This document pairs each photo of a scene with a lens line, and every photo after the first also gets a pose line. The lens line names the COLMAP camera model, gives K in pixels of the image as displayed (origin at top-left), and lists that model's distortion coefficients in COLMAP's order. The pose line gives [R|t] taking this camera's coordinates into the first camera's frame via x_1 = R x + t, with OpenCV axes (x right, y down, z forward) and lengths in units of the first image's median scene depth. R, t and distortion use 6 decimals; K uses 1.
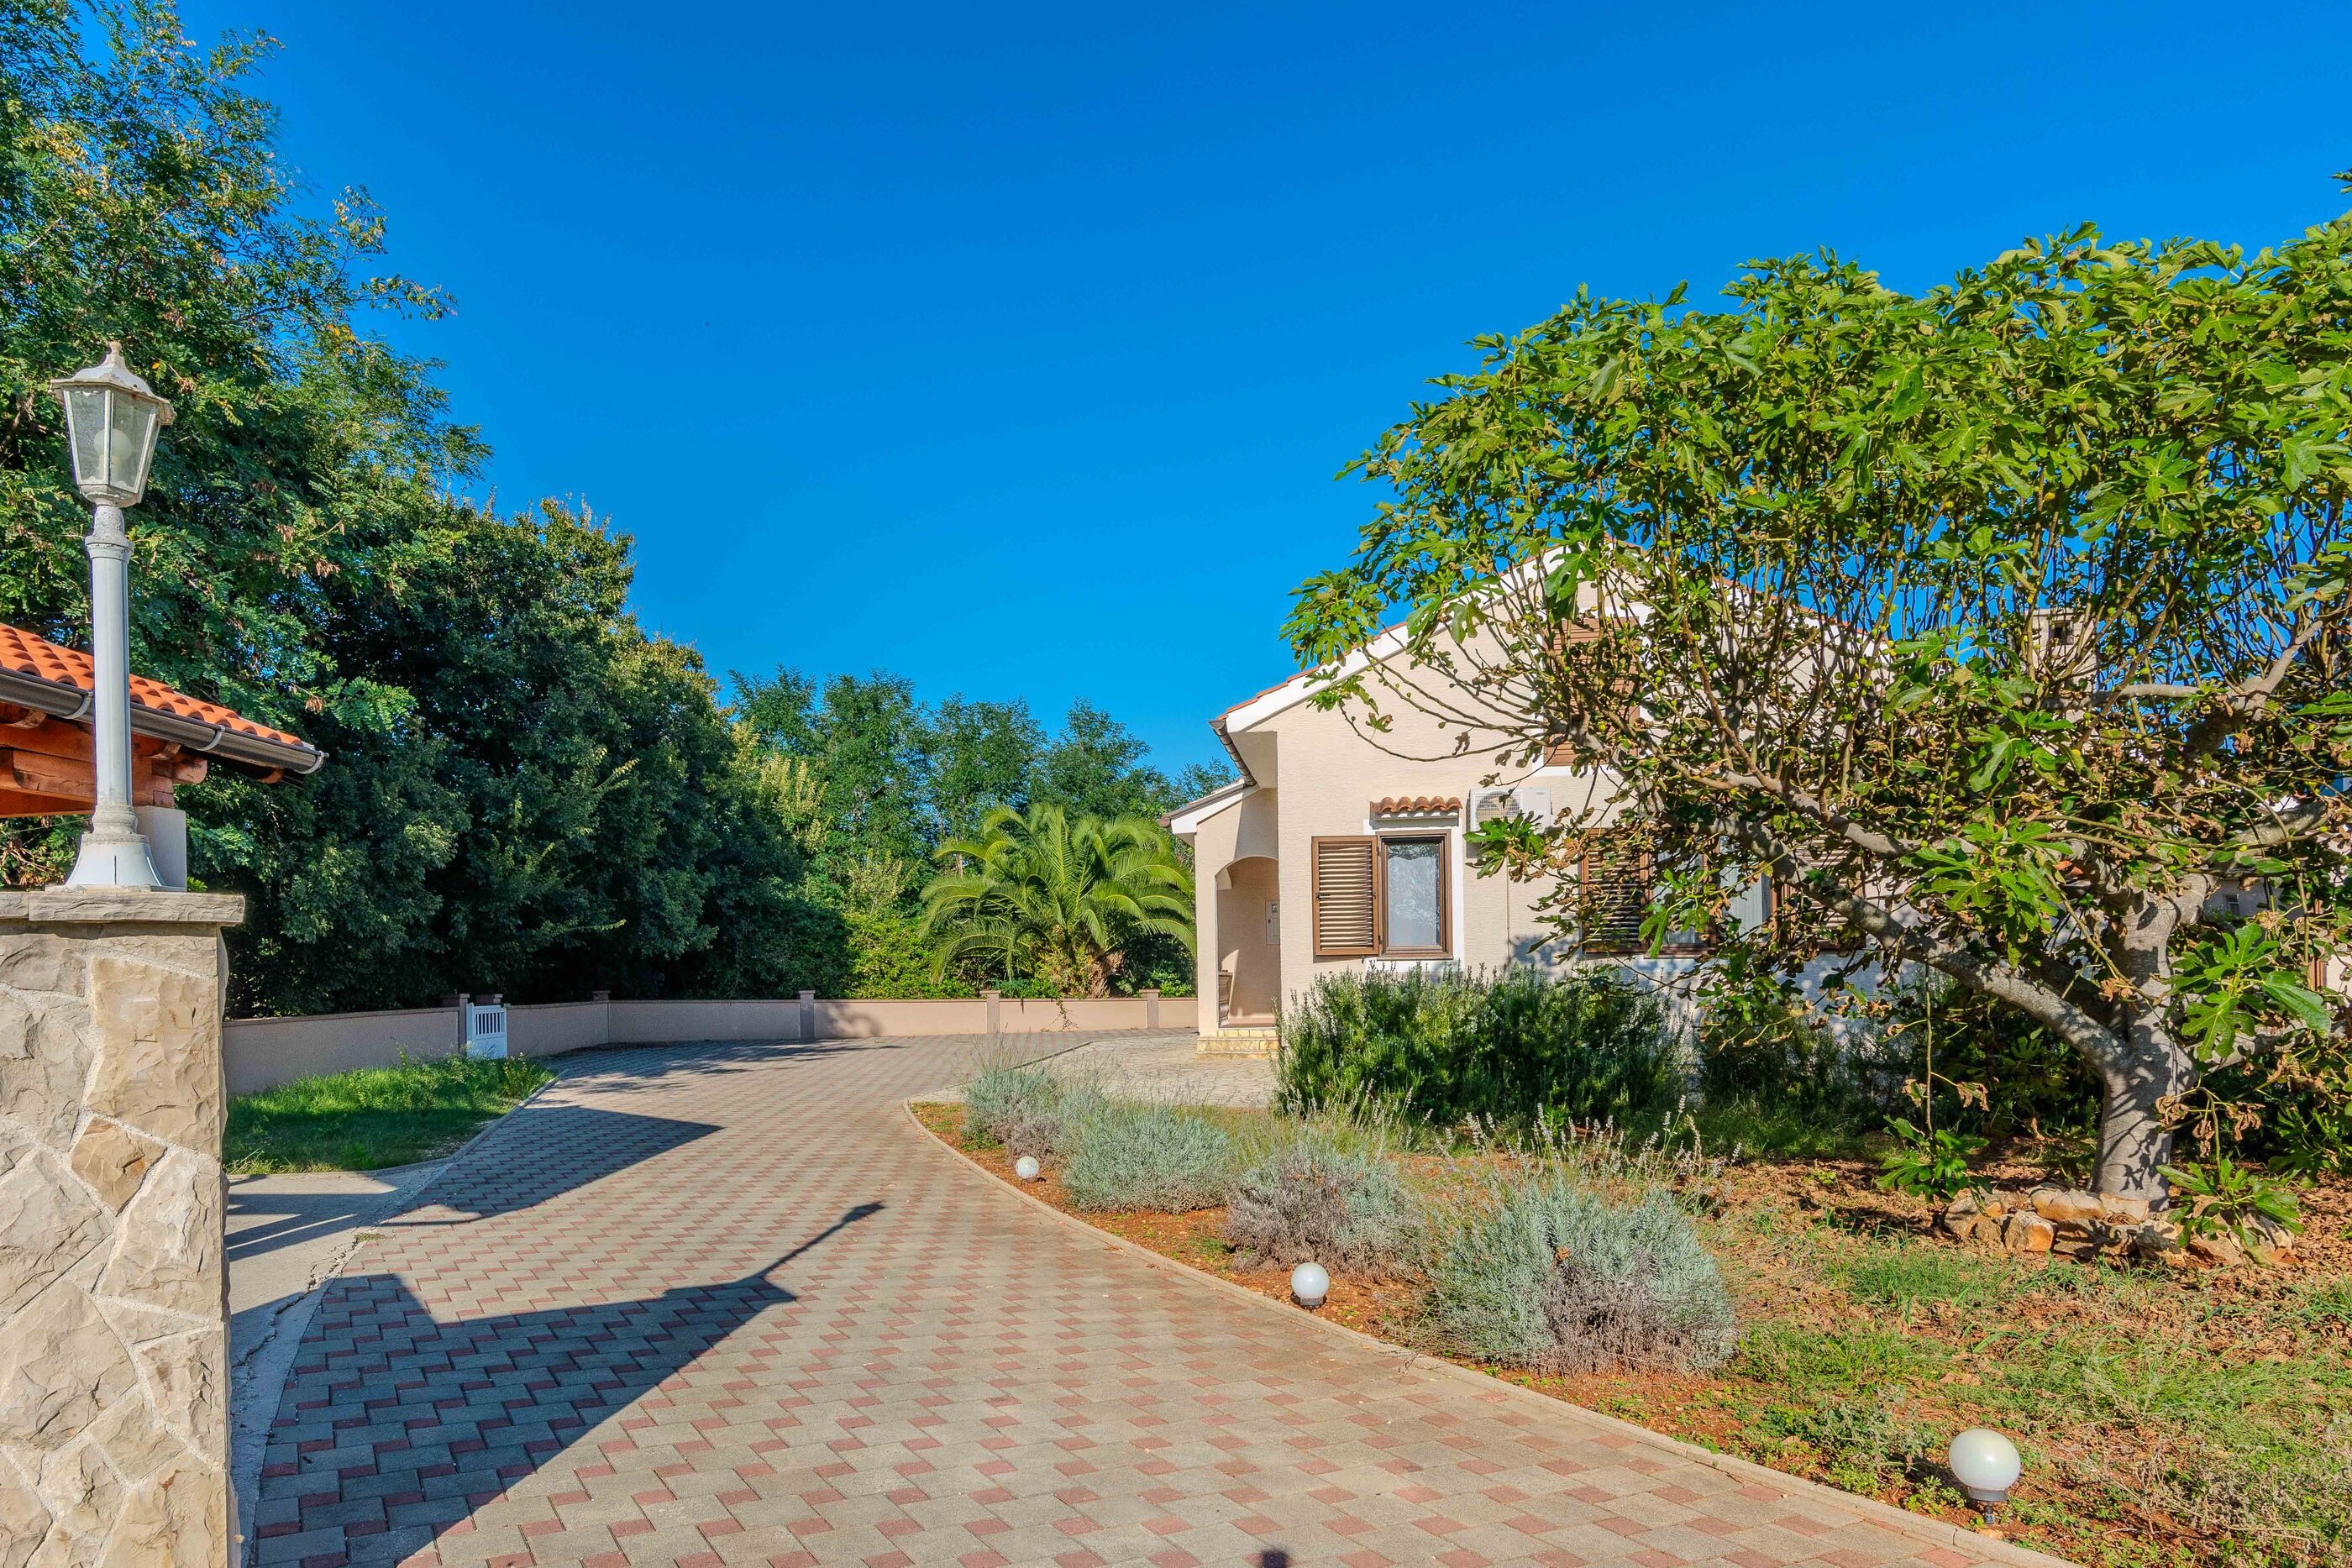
lens RADIAL K [[1516.0, 0, 1176.0], [0, 1516.0, 784.0], [0, 0, 1]] dist [0.000888, 0.000014]
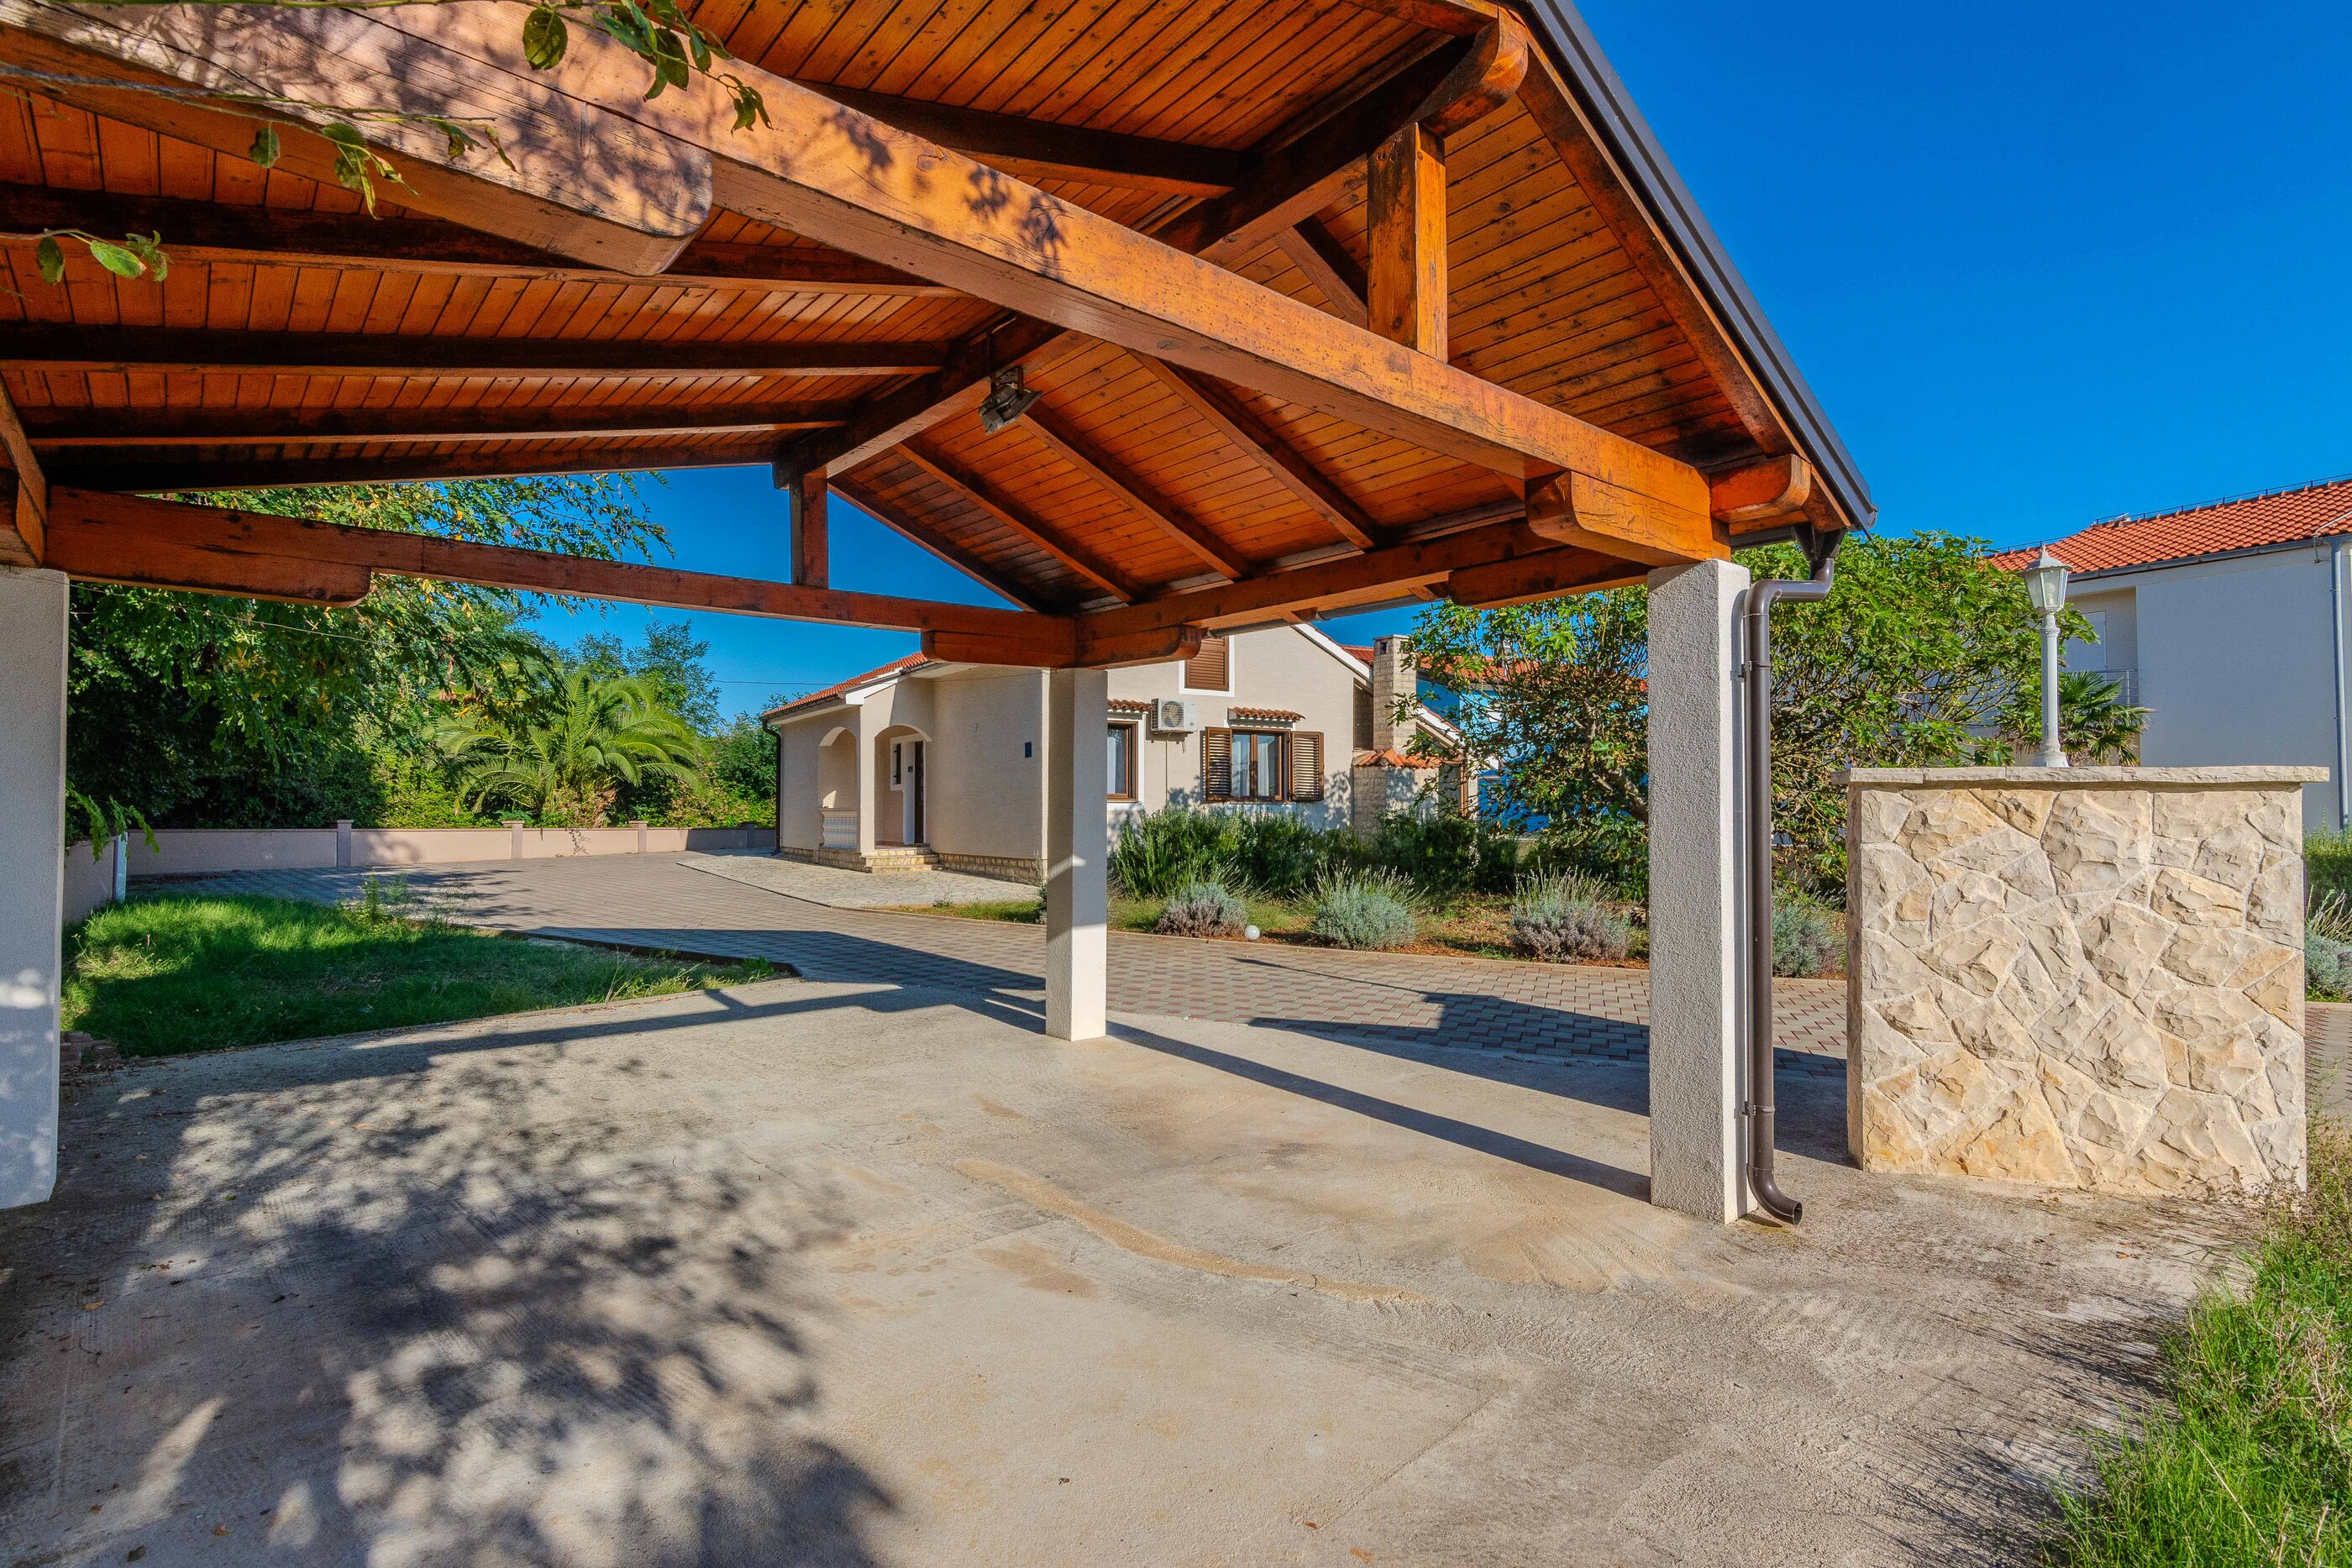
lens RADIAL K [[1104.9, 0, 1176.0], [0, 1104.9, 784.0], [0, 0, 1]] dist [-0.000811, 0.000010]
pose [[0.733148, 0.028852, 0.679457, -0.340182], [-0.095350, 0.993592, 0.060693, 0.012318], [-0.673352, -0.109283, 0.731201, 0.070654]]
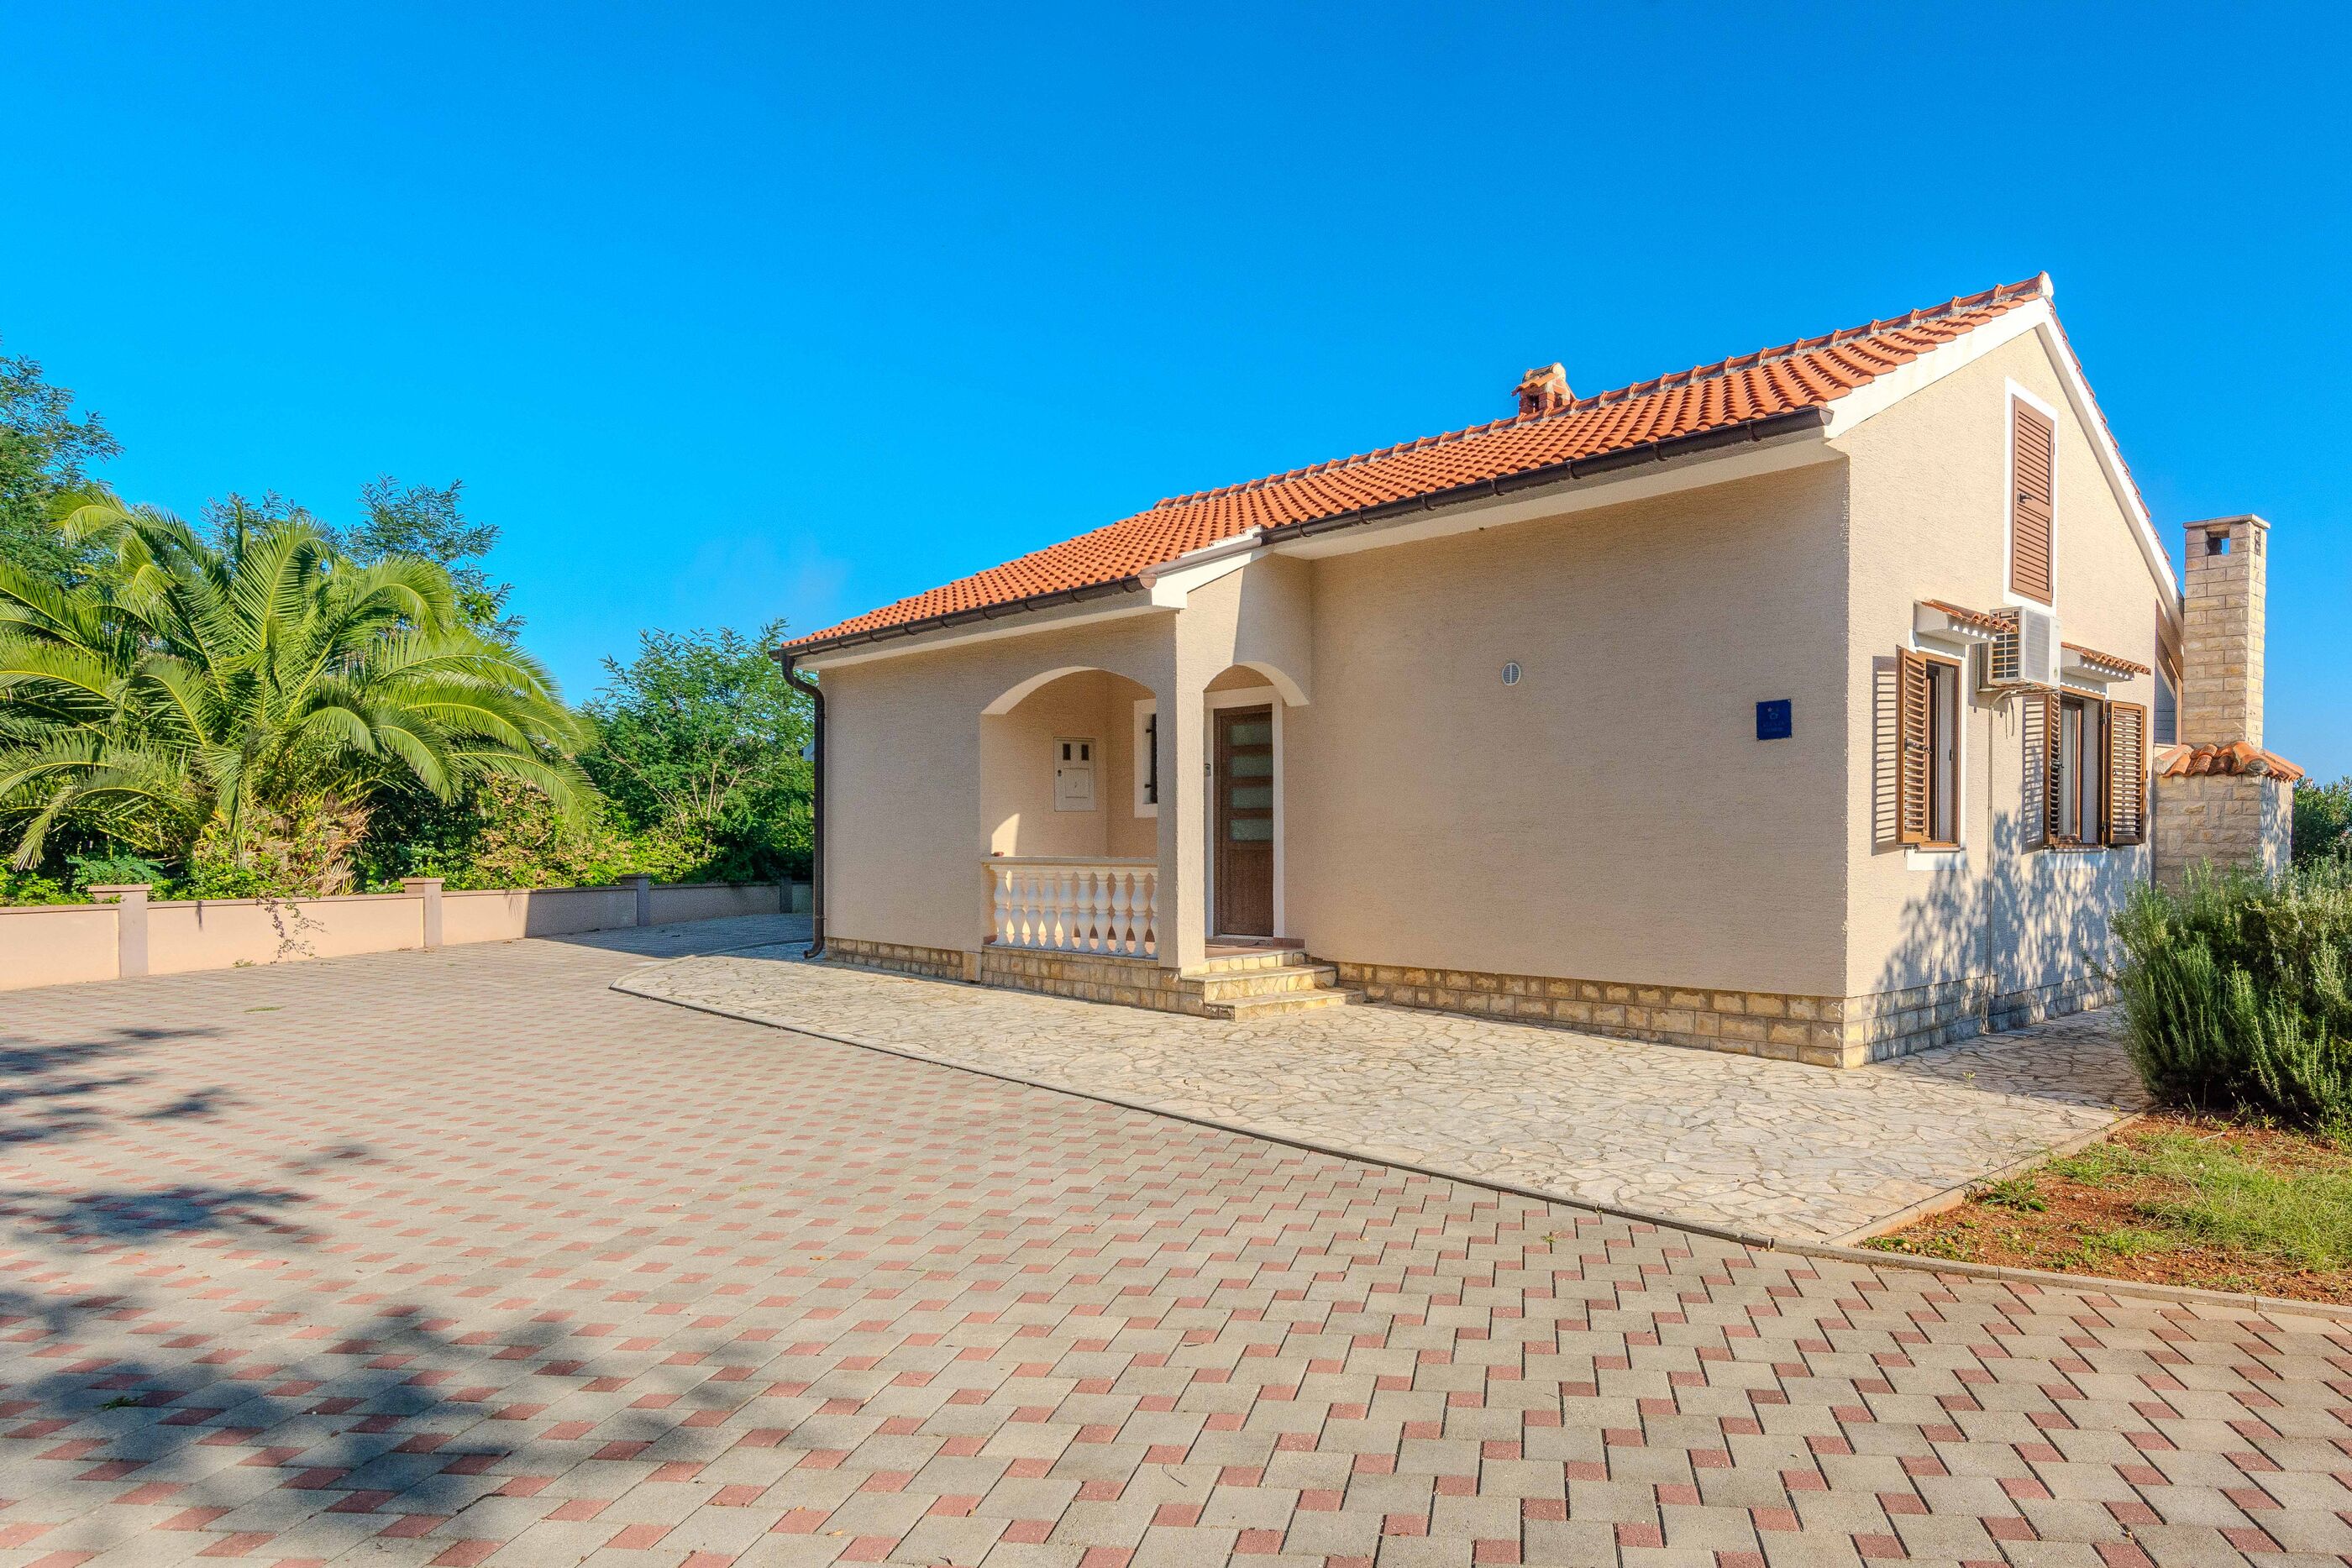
lens RADIAL K [[1220.5, 0, 1178.2], [0, 1220.5, 829.5], [0, 0, 1]] dist [-0.003426, -0.000730]
pose [[0.538667, 0.015977, 0.842368, -0.275684], [-0.114670, 0.991907, 0.054515, 0.066955], [-0.834679, -0.125960, 0.536139, 0.574702]]
